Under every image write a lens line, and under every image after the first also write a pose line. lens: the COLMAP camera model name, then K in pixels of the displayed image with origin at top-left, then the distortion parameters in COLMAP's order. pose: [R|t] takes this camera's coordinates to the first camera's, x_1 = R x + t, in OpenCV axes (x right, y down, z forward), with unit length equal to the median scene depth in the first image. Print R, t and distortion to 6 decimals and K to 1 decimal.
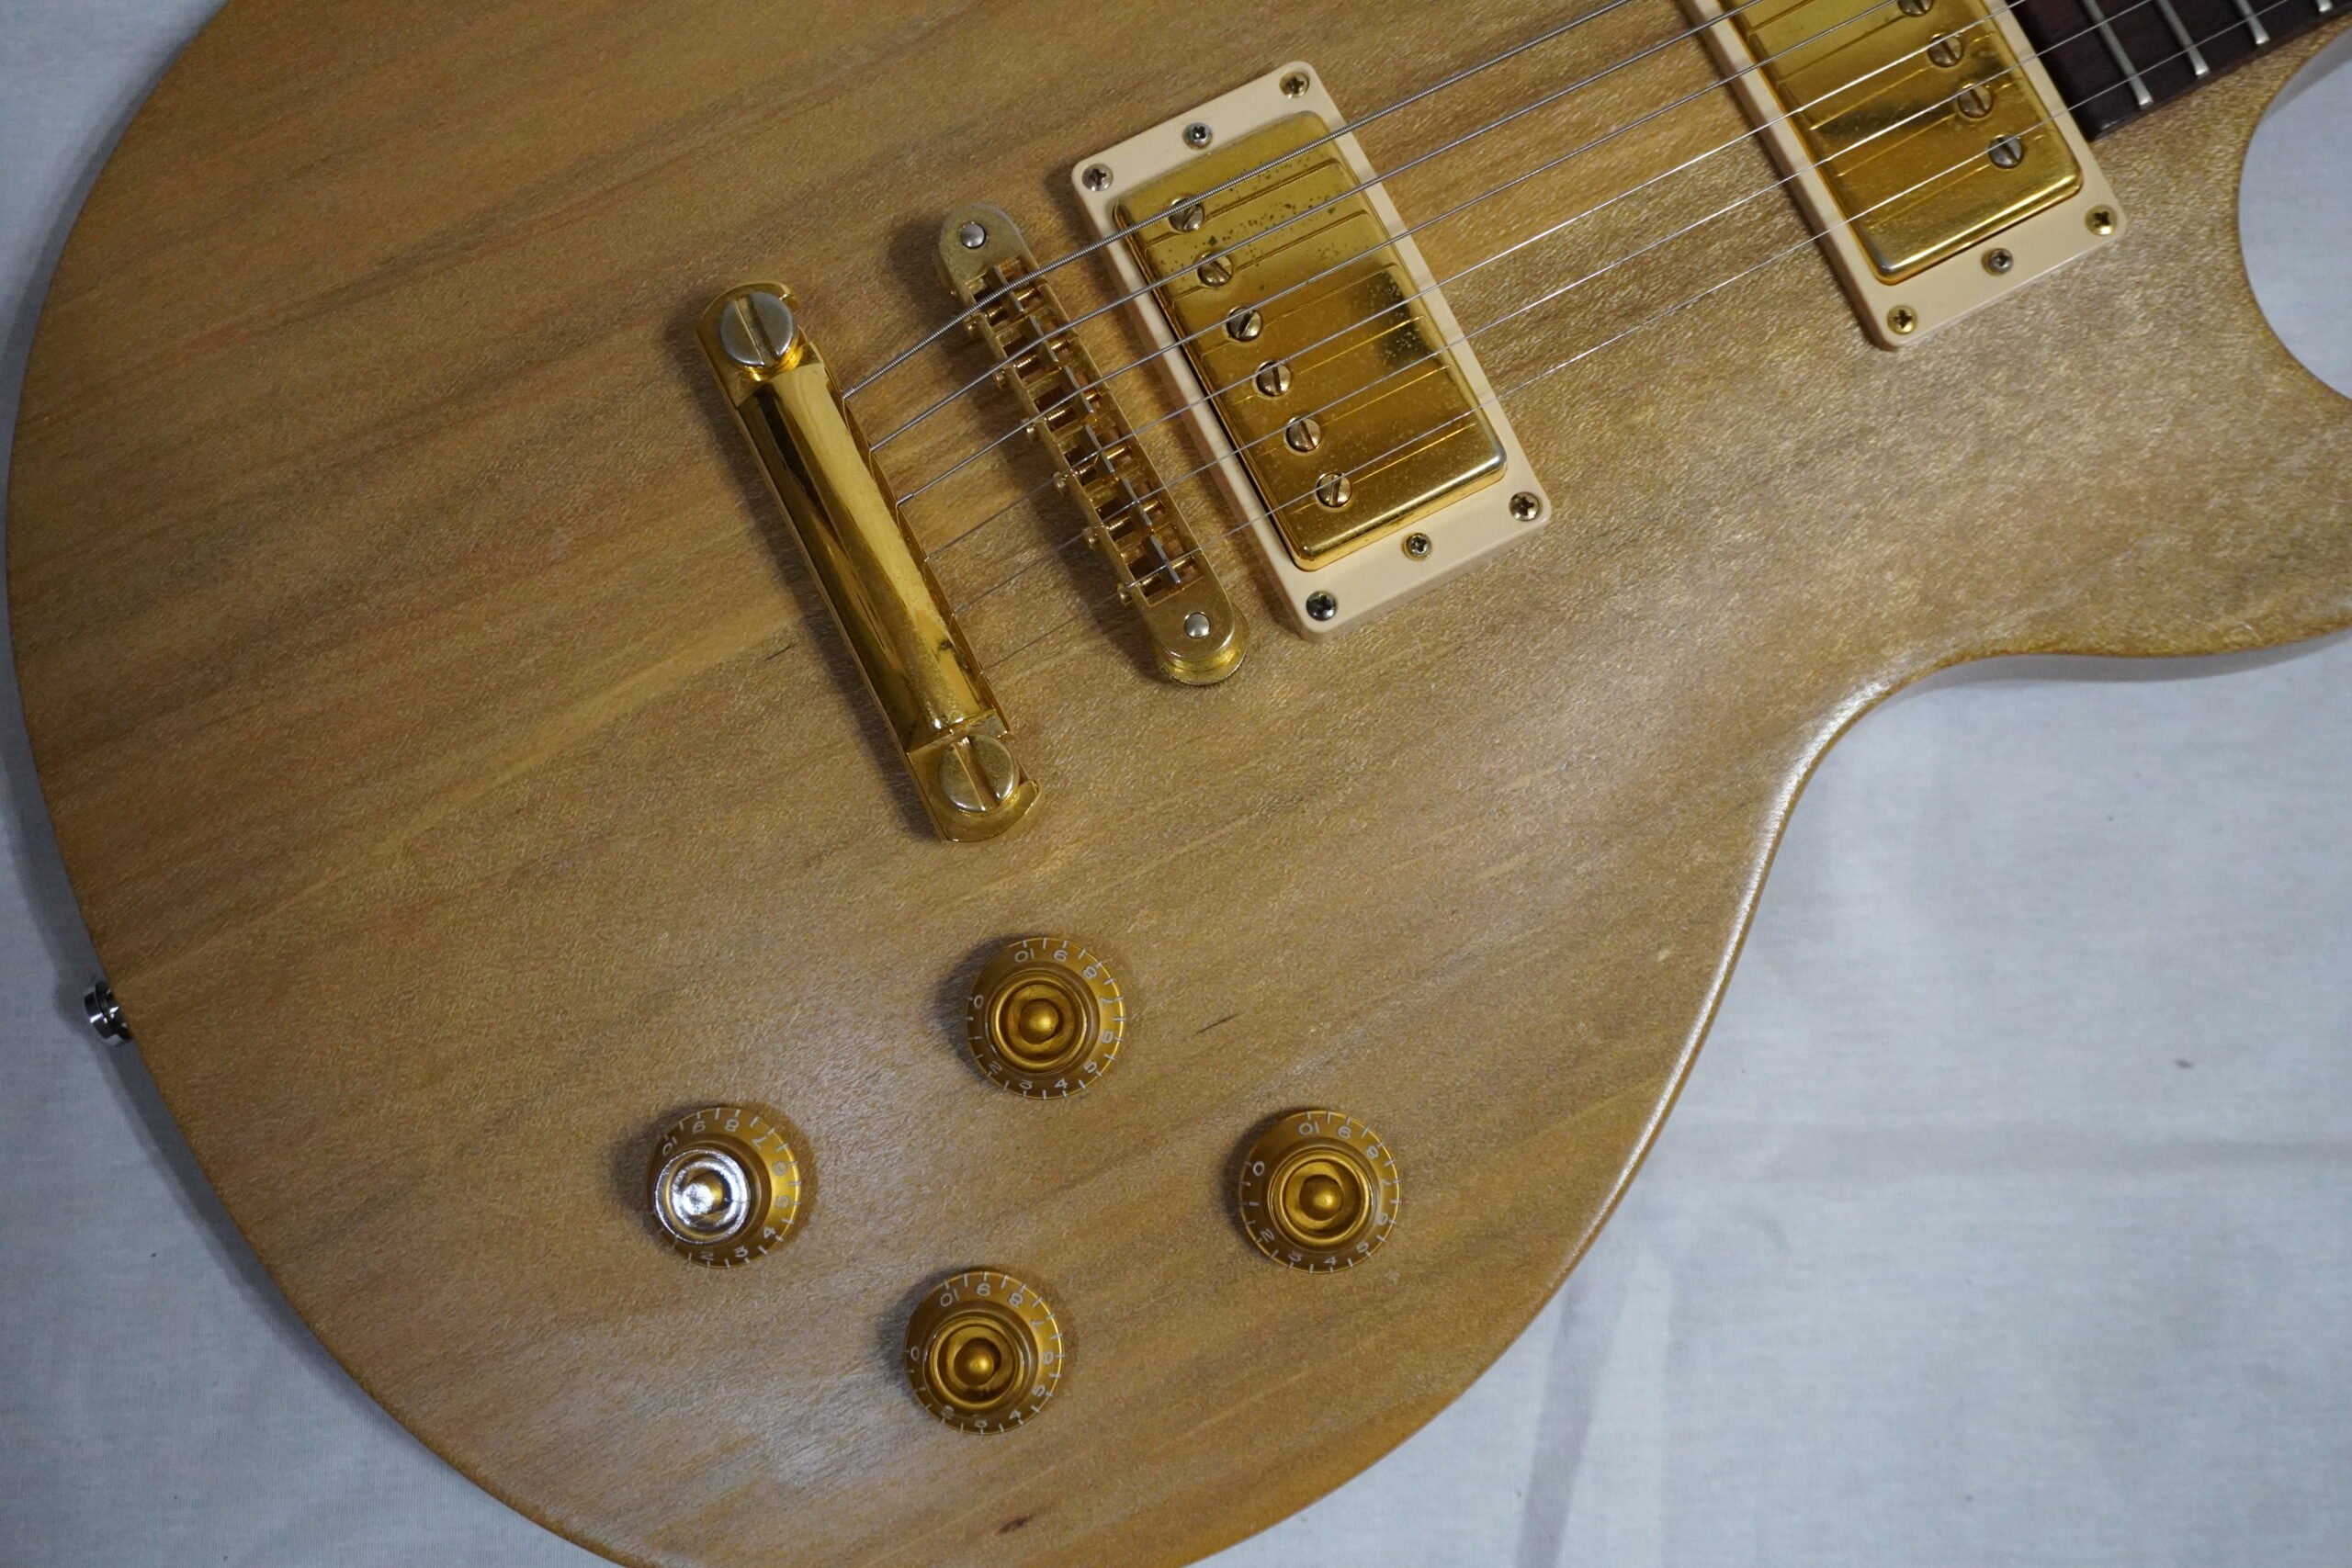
lens RADIAL K [[3021.3, 0, 1174.8], [0, 3021.3, 779.5], [0, 0, 1]] dist [0.025207, 0.000989]
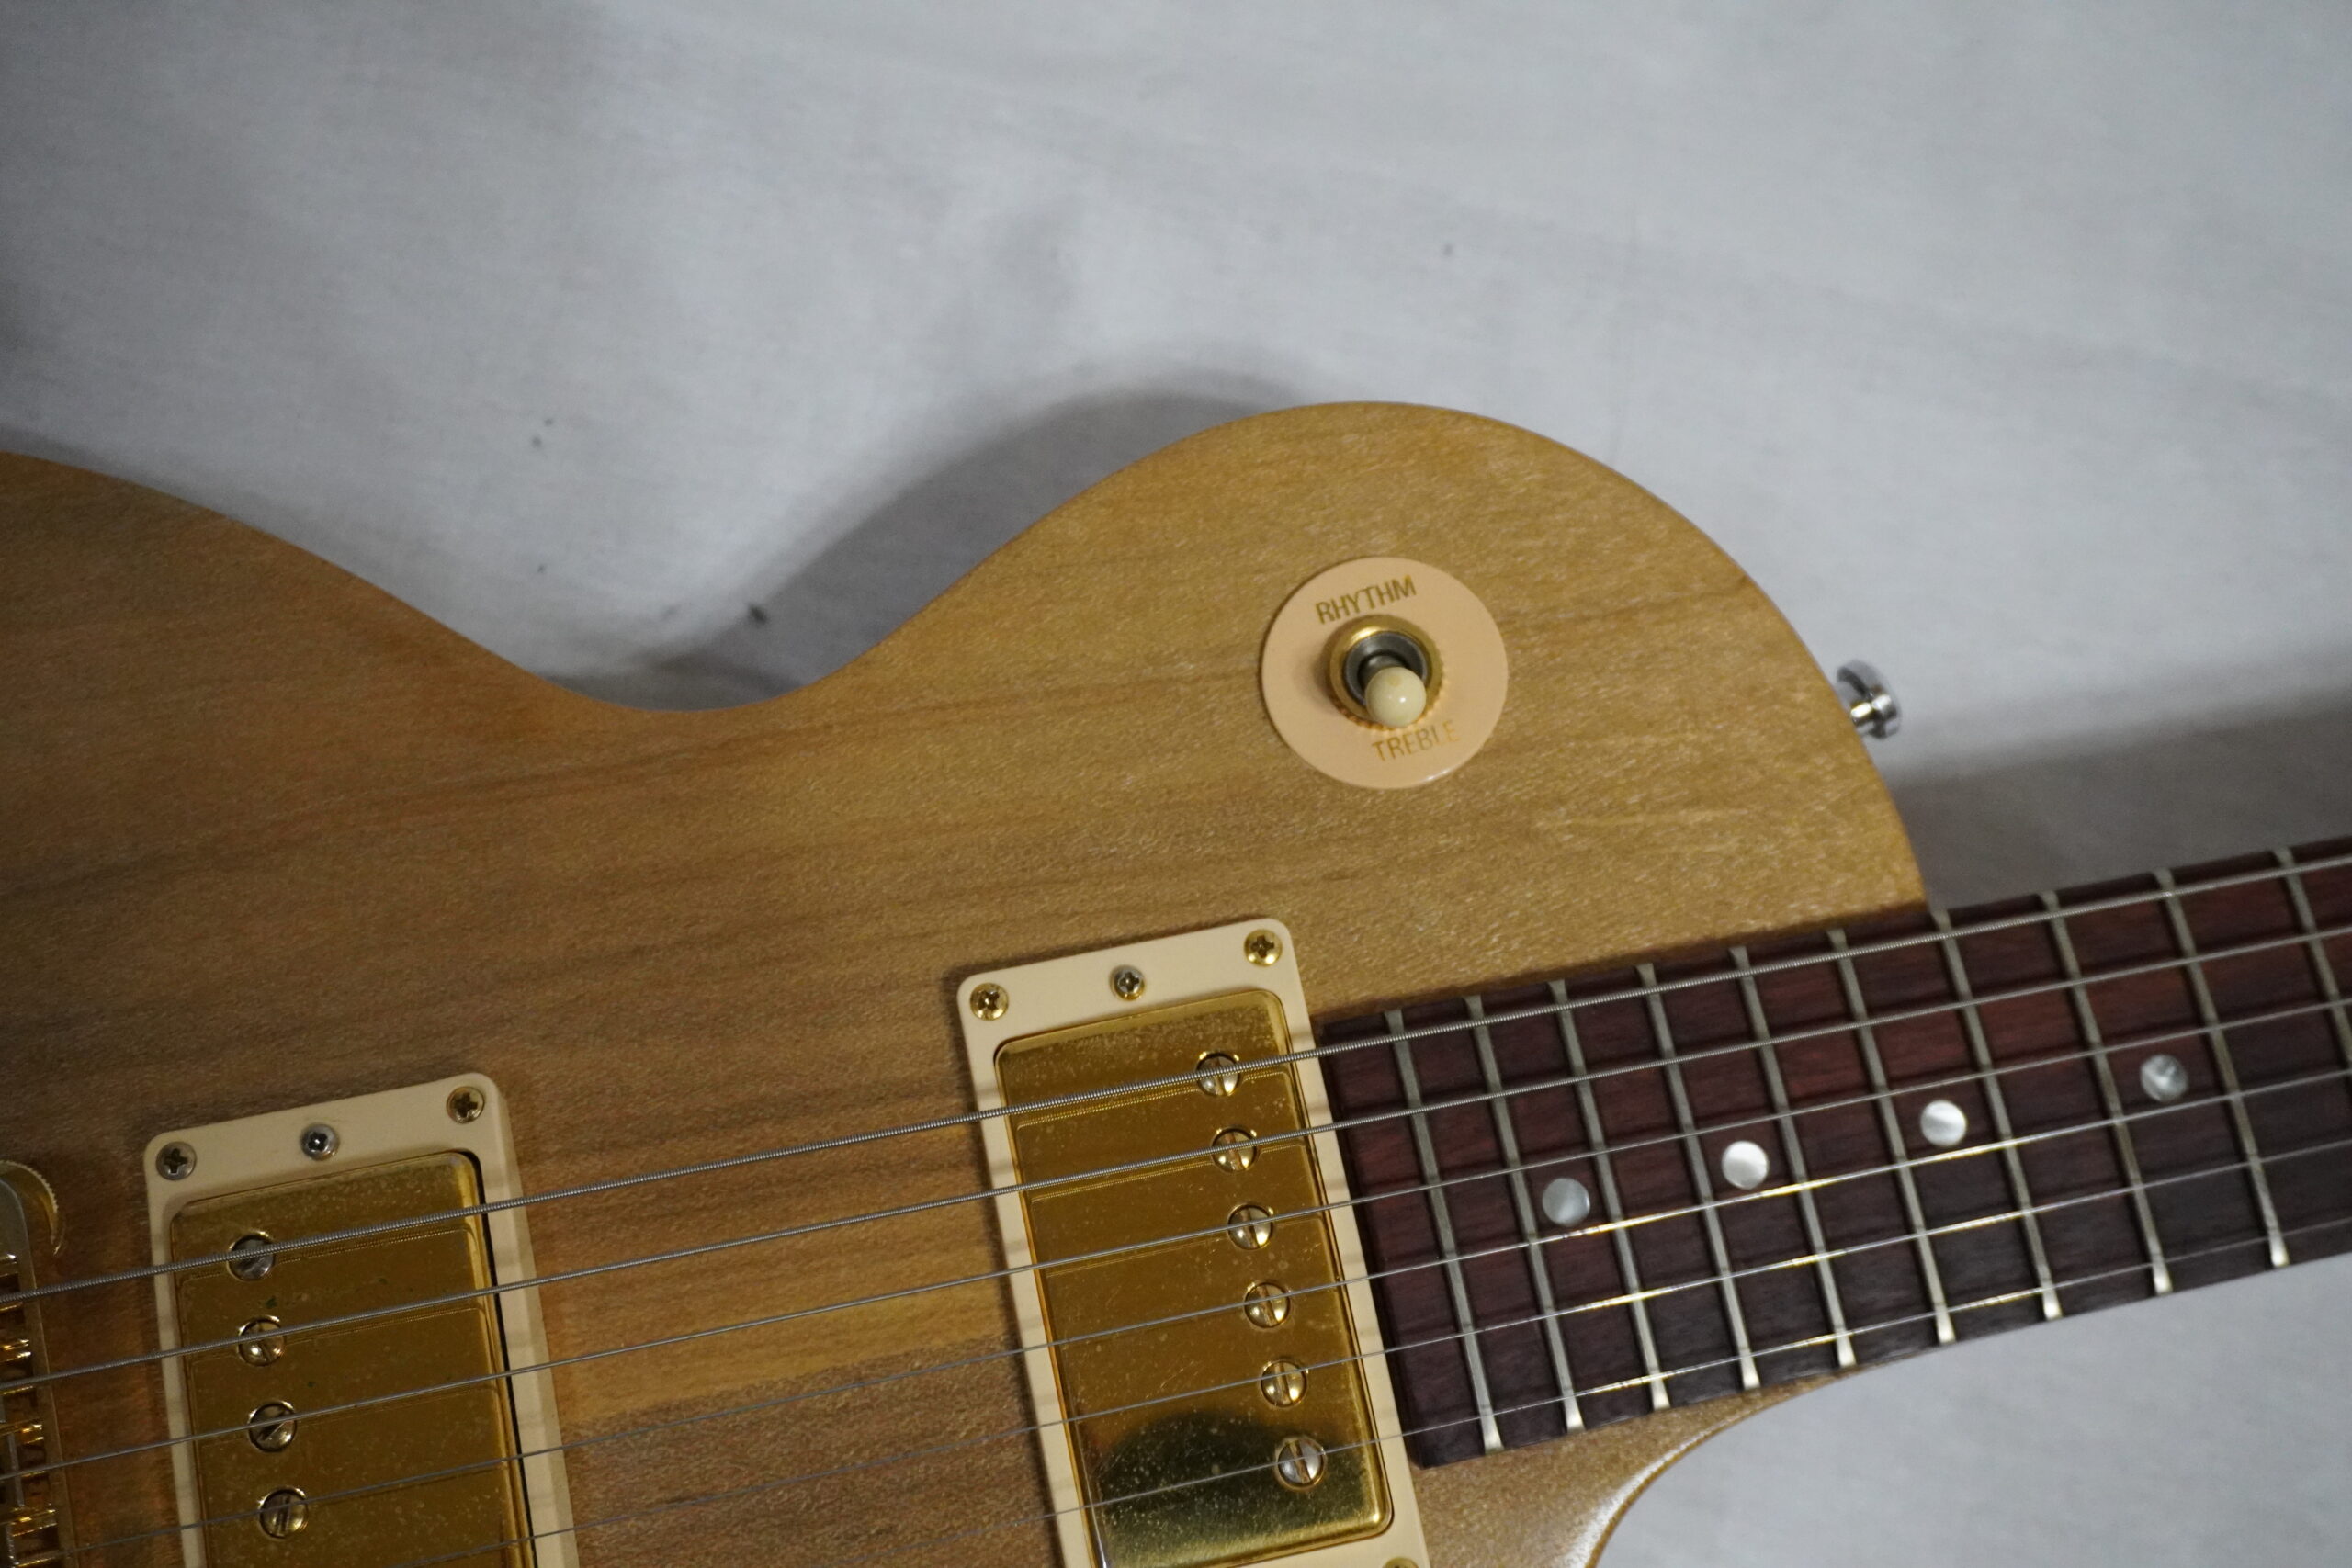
lens RADIAL K [[3021.3, 0, 1174.8], [0, 3021.3, 779.5], [0, 0, 1]] dist [0.025207, 0.000989]
pose [[0.965407, 0.260746, 0.000636, 0.194827], [-0.260206, 0.963560, -0.062002, -0.312859], [-0.016780, 0.059691, 0.998076, 0.222911]]
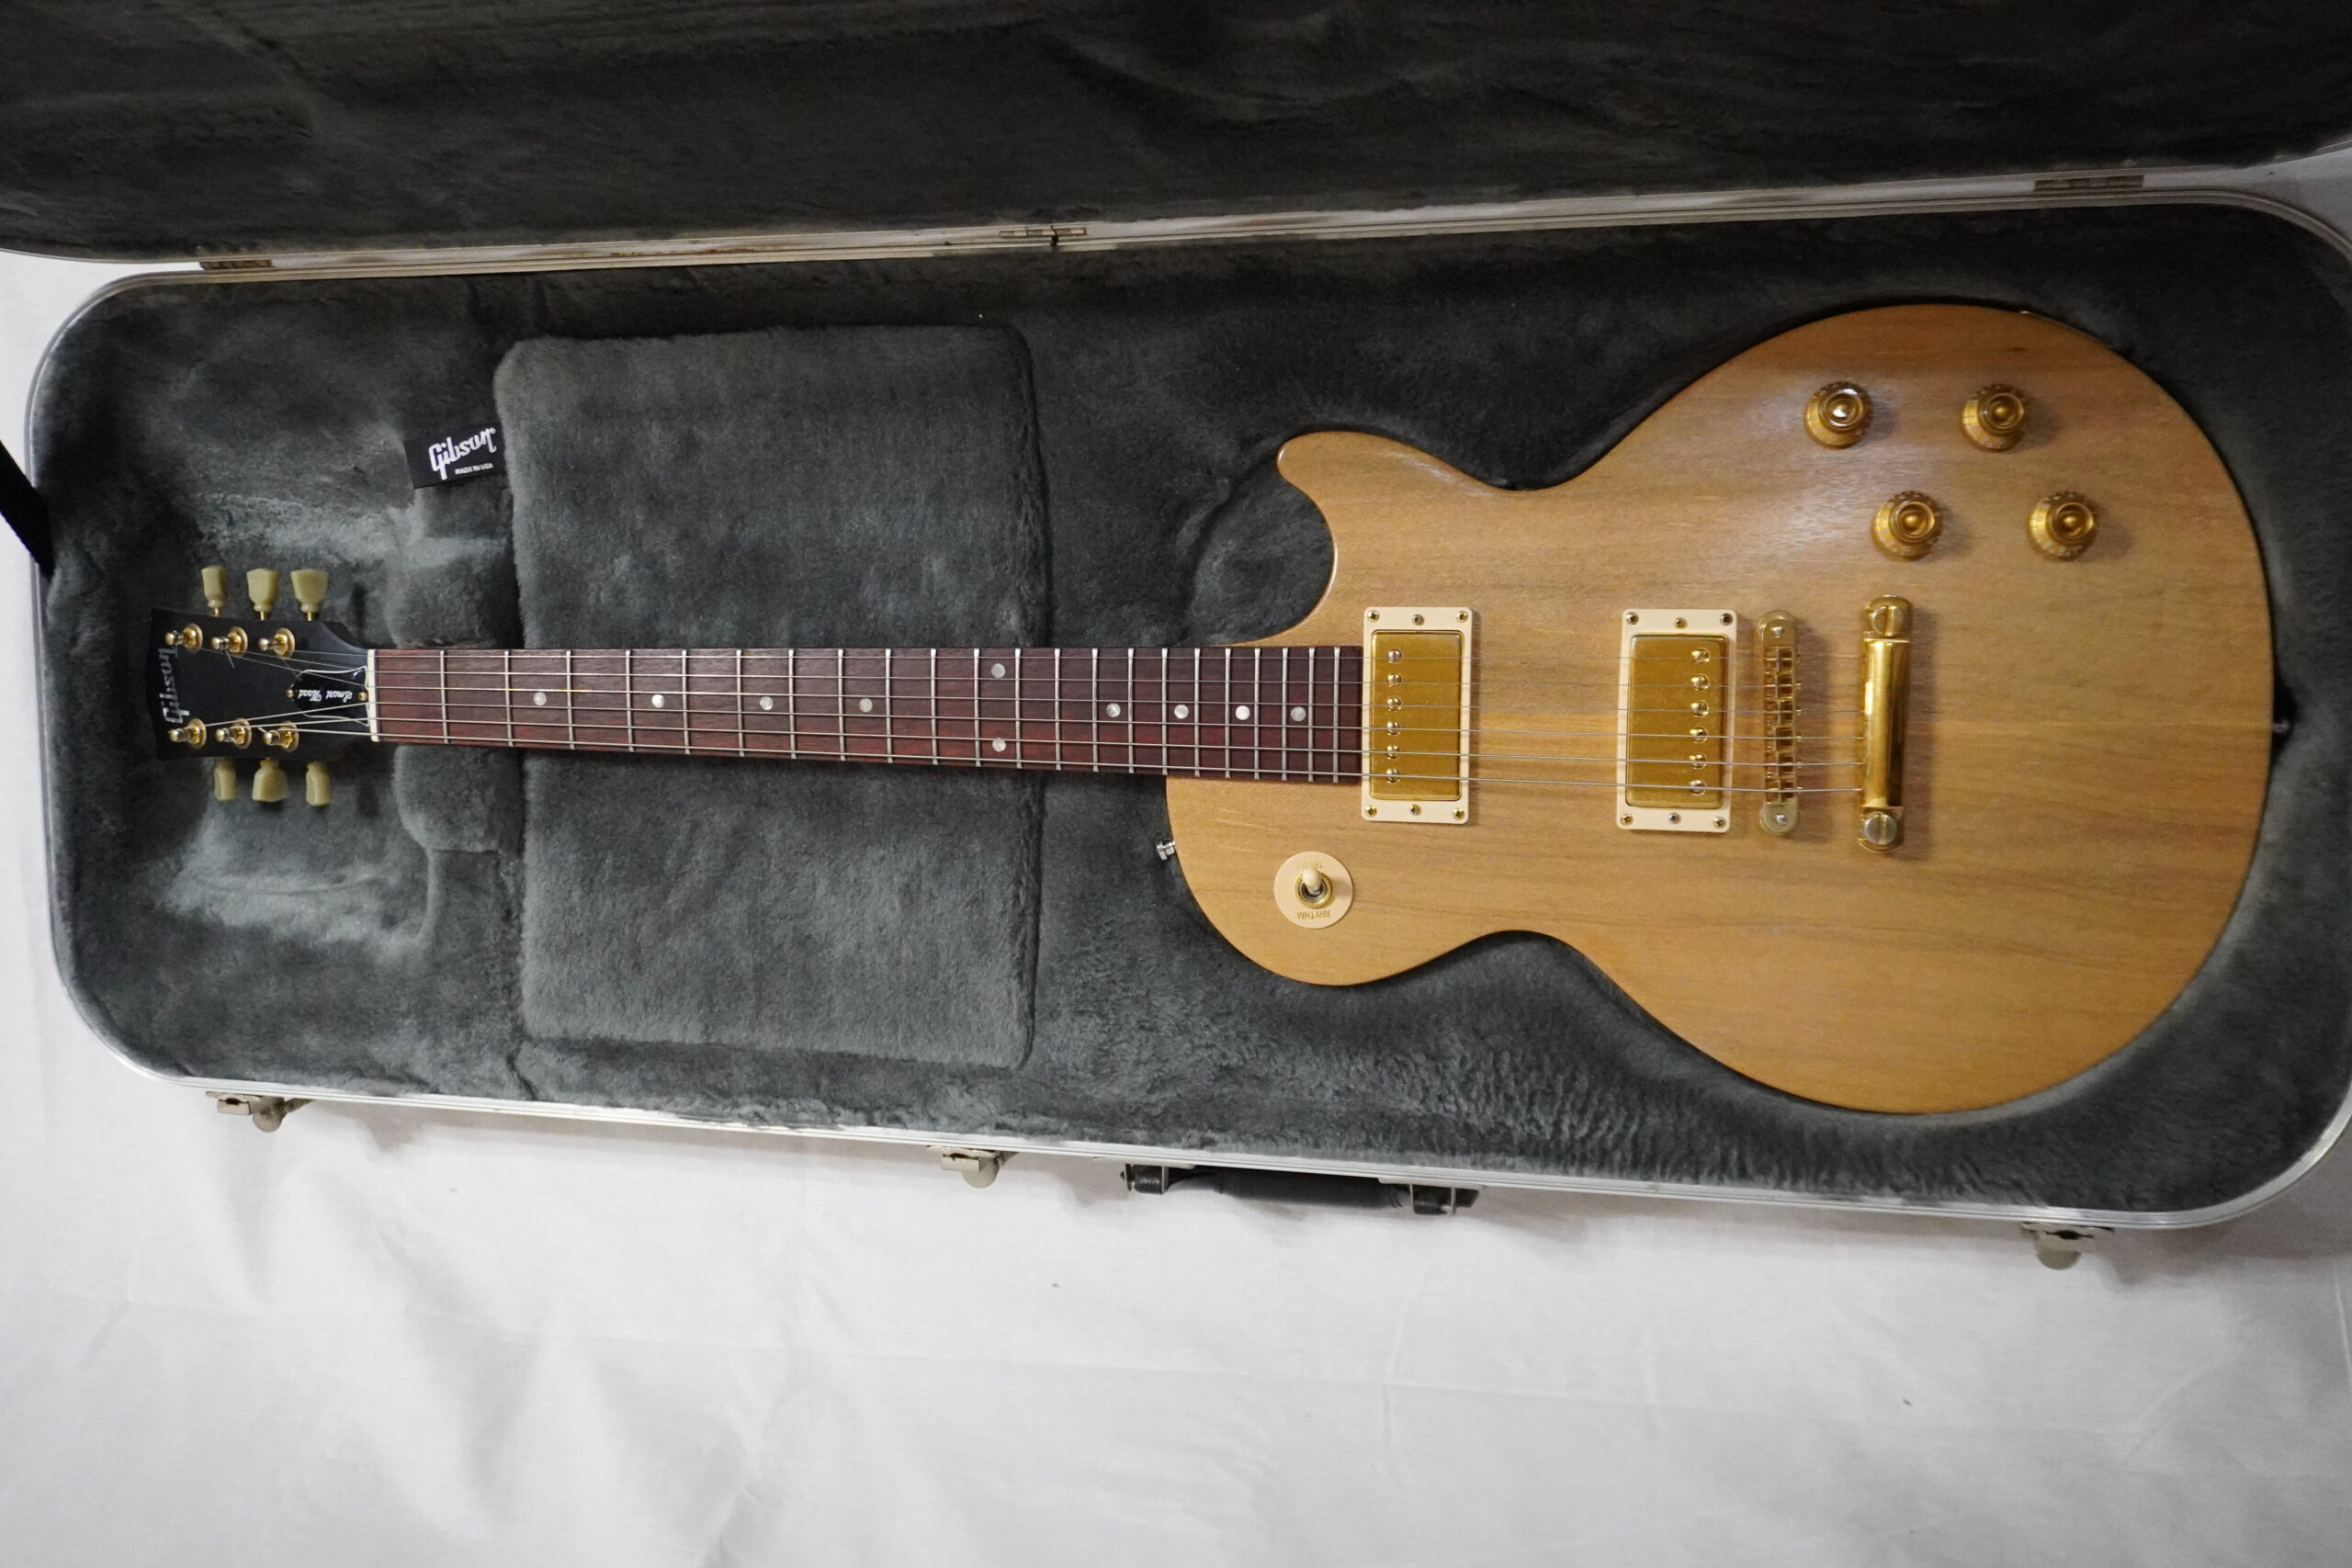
lens RADIAL K [[2158.1, 0, 1176.0], [0, 2158.1, 784.0], [0, 0, 1]] dist [0.005310, -0.003040]
pose [[-0.862964, -0.468942, 0.188114, 0.040463], [0.476229, -0.879291, -0.007271, -0.370302], [0.168817, 0.083310, 0.982120, -0.788901]]
